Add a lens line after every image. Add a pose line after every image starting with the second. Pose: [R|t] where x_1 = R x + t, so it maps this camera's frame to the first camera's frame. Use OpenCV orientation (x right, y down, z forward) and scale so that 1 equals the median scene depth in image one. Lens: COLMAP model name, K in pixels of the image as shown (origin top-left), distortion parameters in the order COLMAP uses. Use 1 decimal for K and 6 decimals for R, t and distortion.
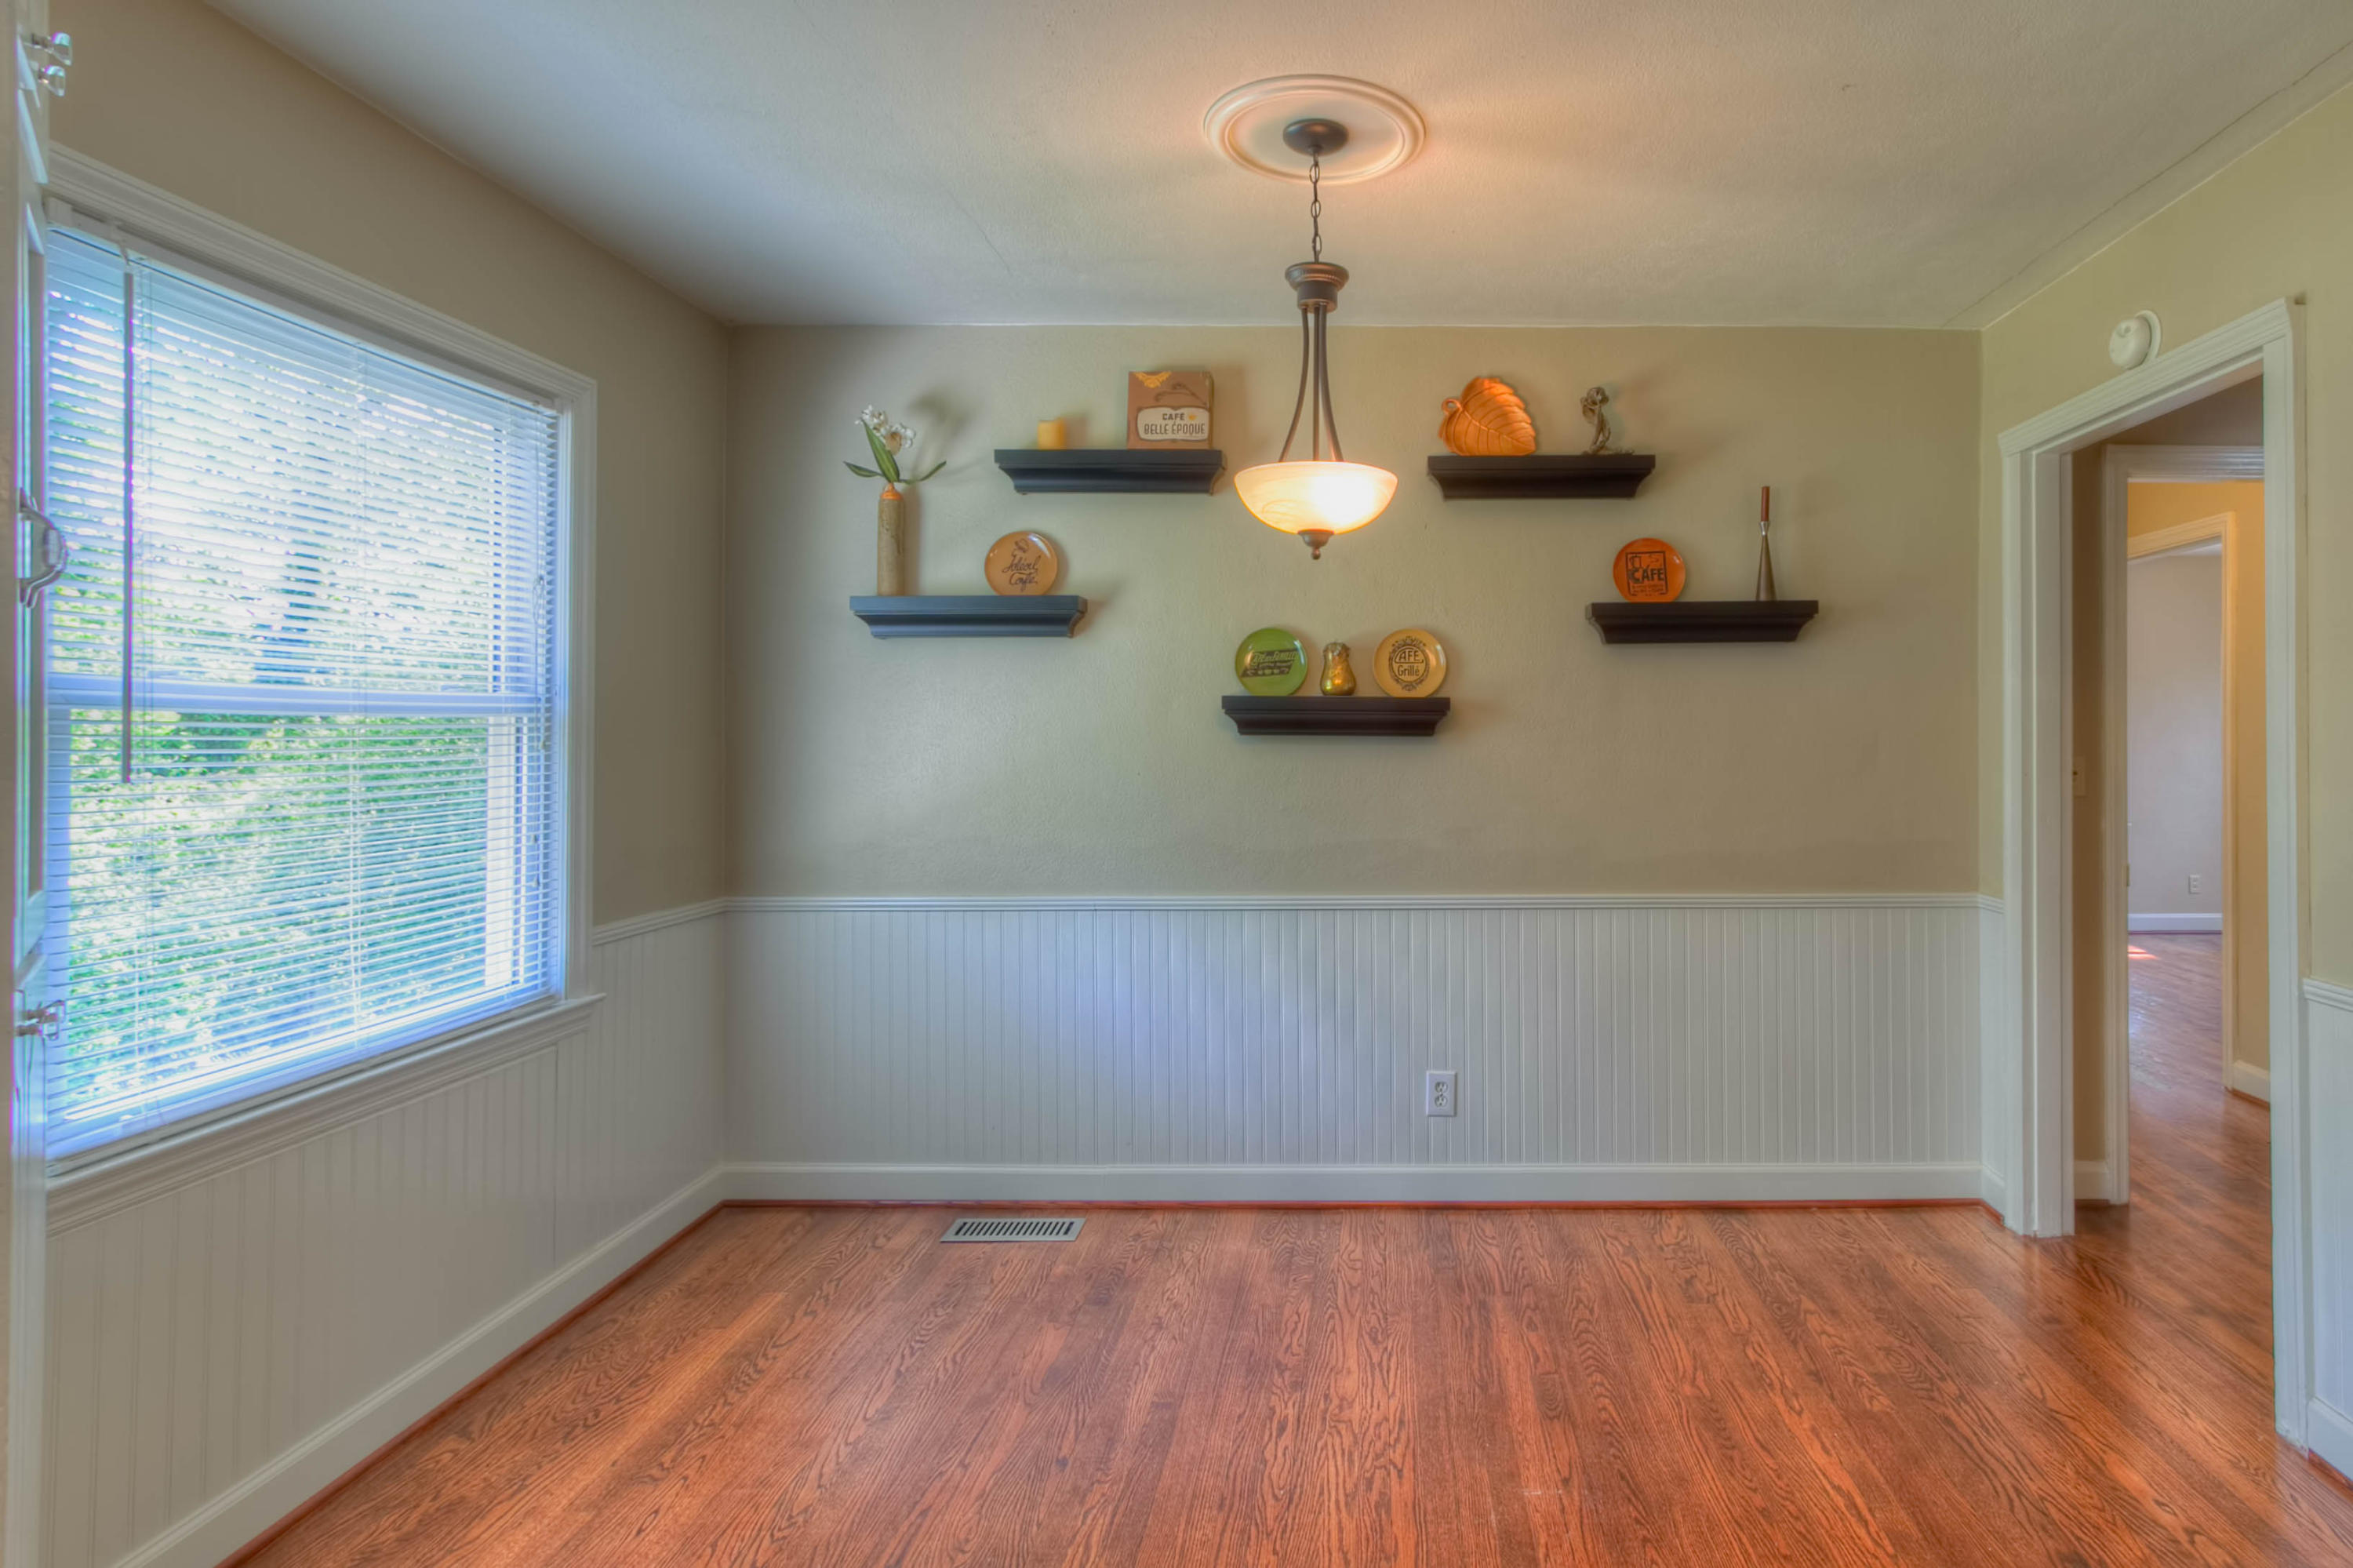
lens RADIAL K [[1166.6, 0, 1384.1], [0, 1166.6, 728.4], [0, 0, 1]] dist [0.002637, -0.000881]
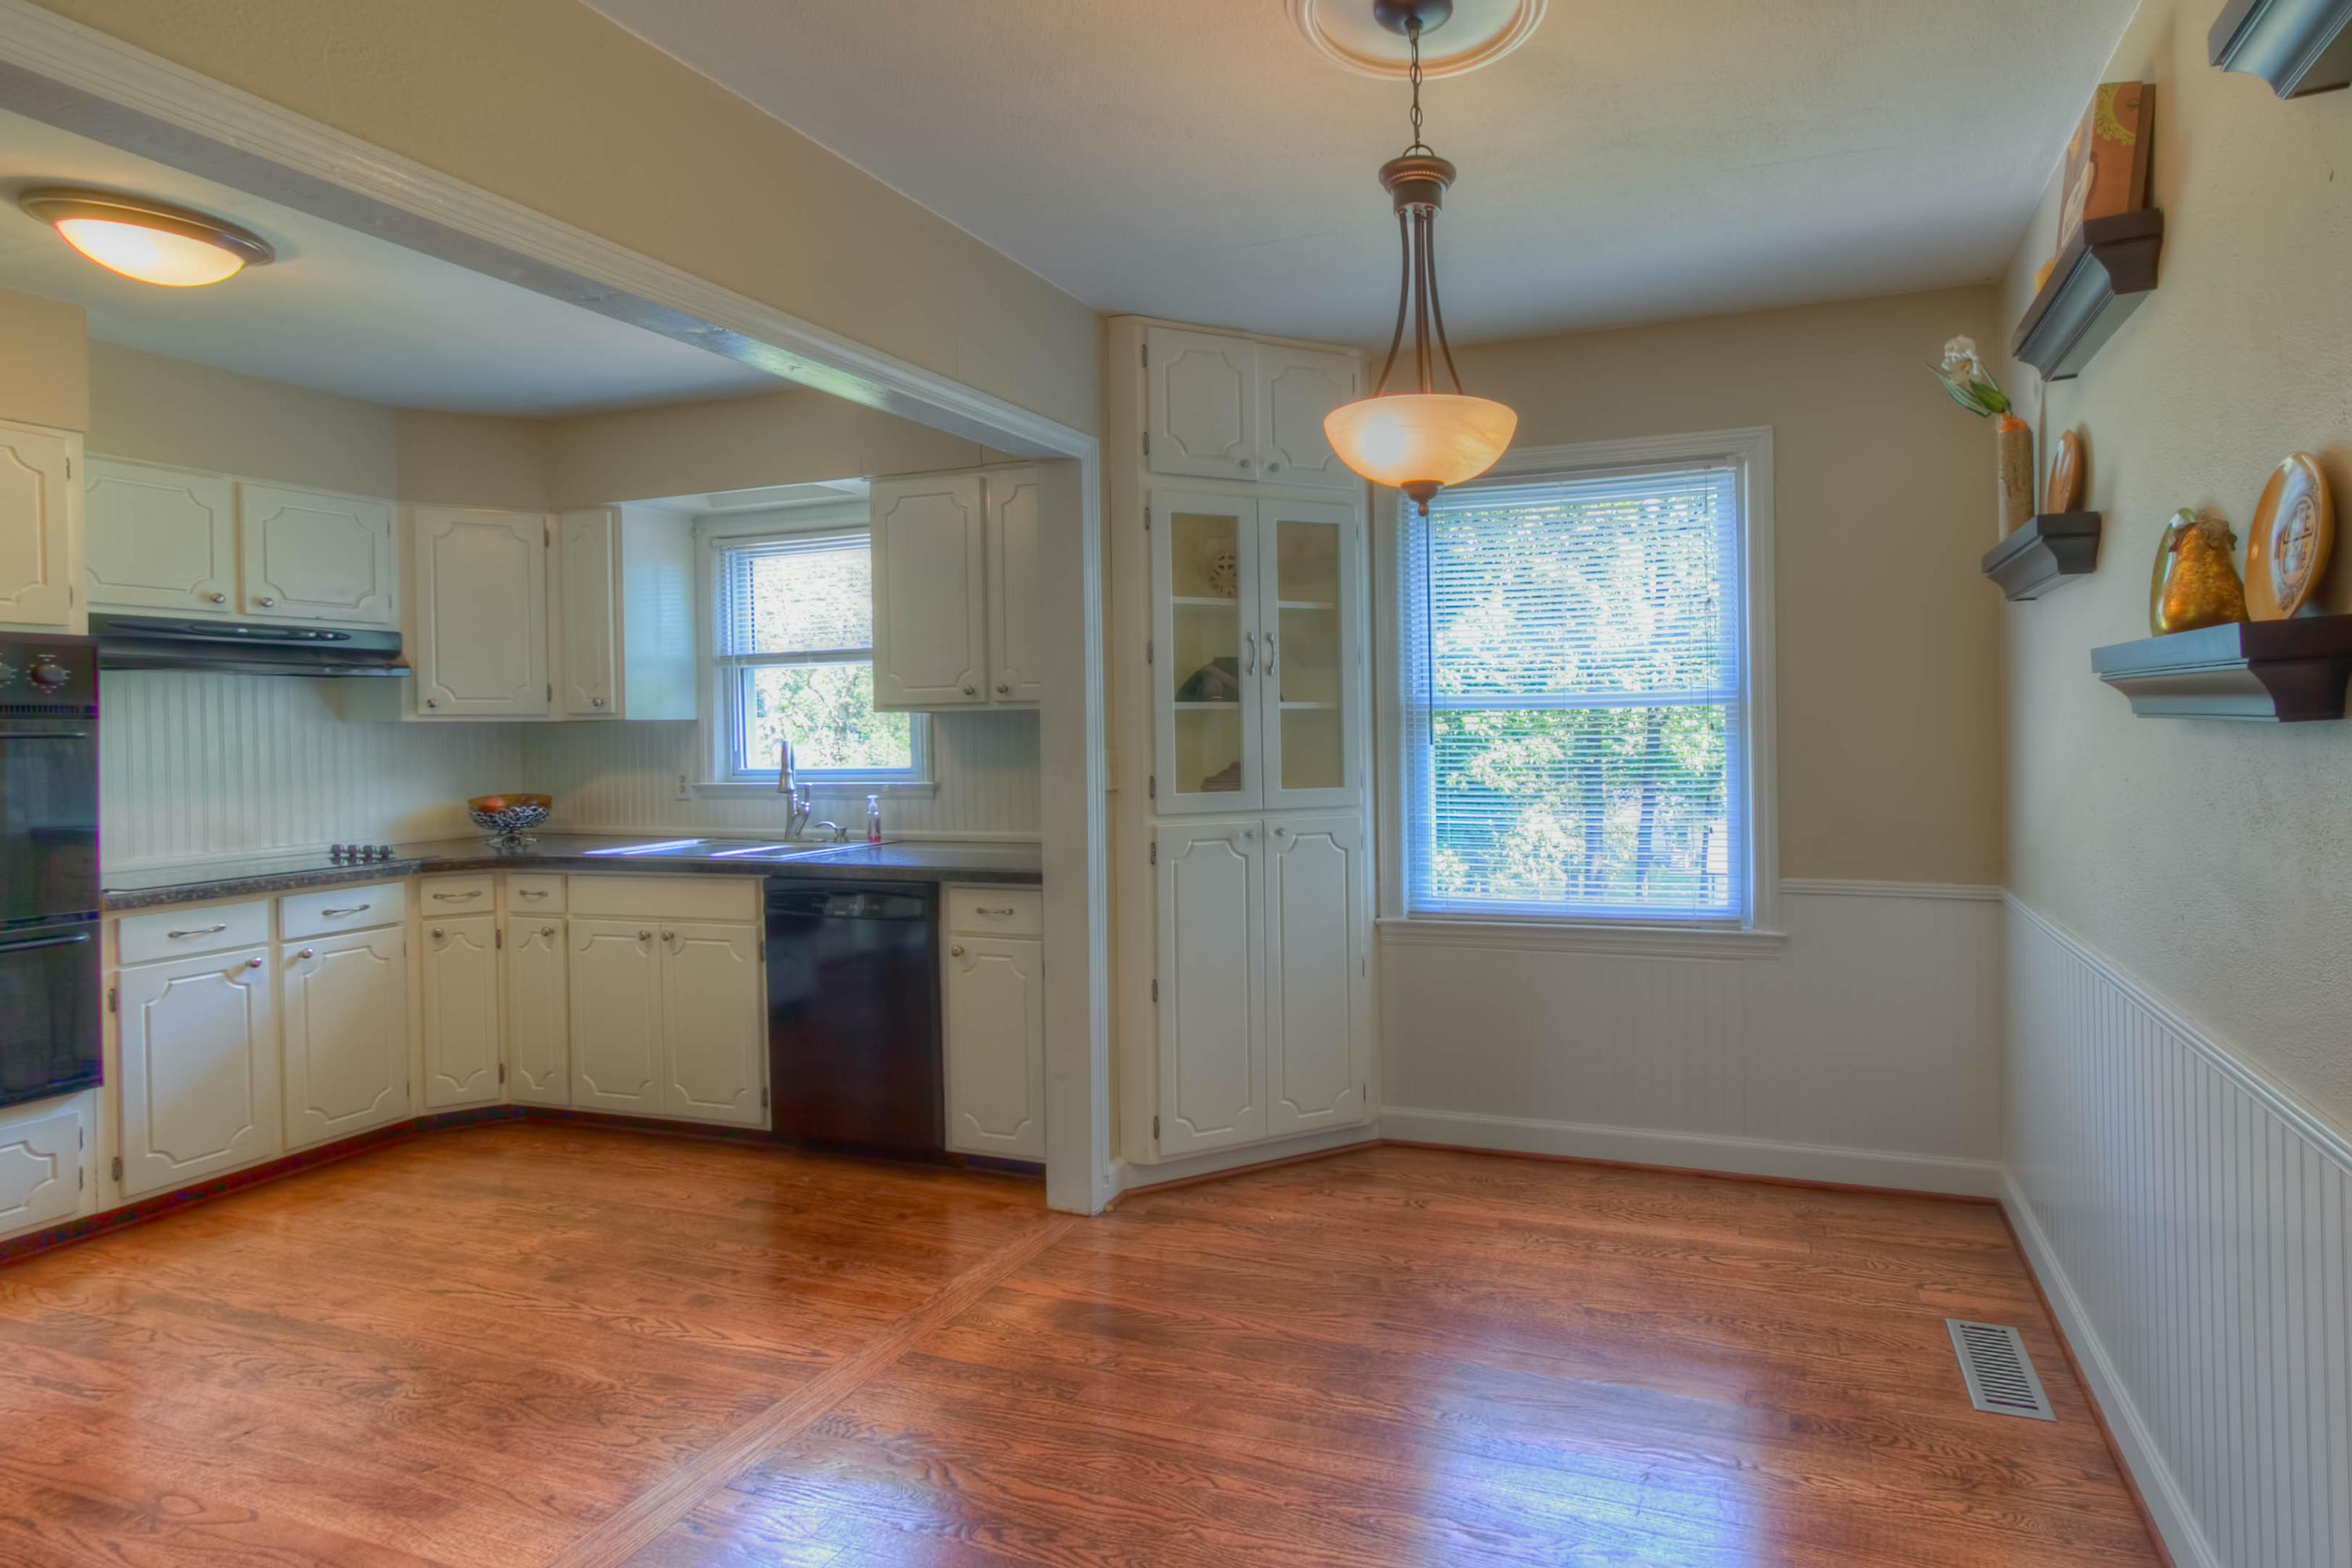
lens RADIAL K [[1166.0, 0, 1383.5], [0, 1166.0, 728.4], [0, 0, 1]] dist [0.002637, -0.000881]
pose [[-0.311211, 0.010454, -0.950283, 0.621591], [0.018723, 0.999813, 0.004867, 0.003563], [0.950156, -0.016278, -0.311348, 1.020573]]
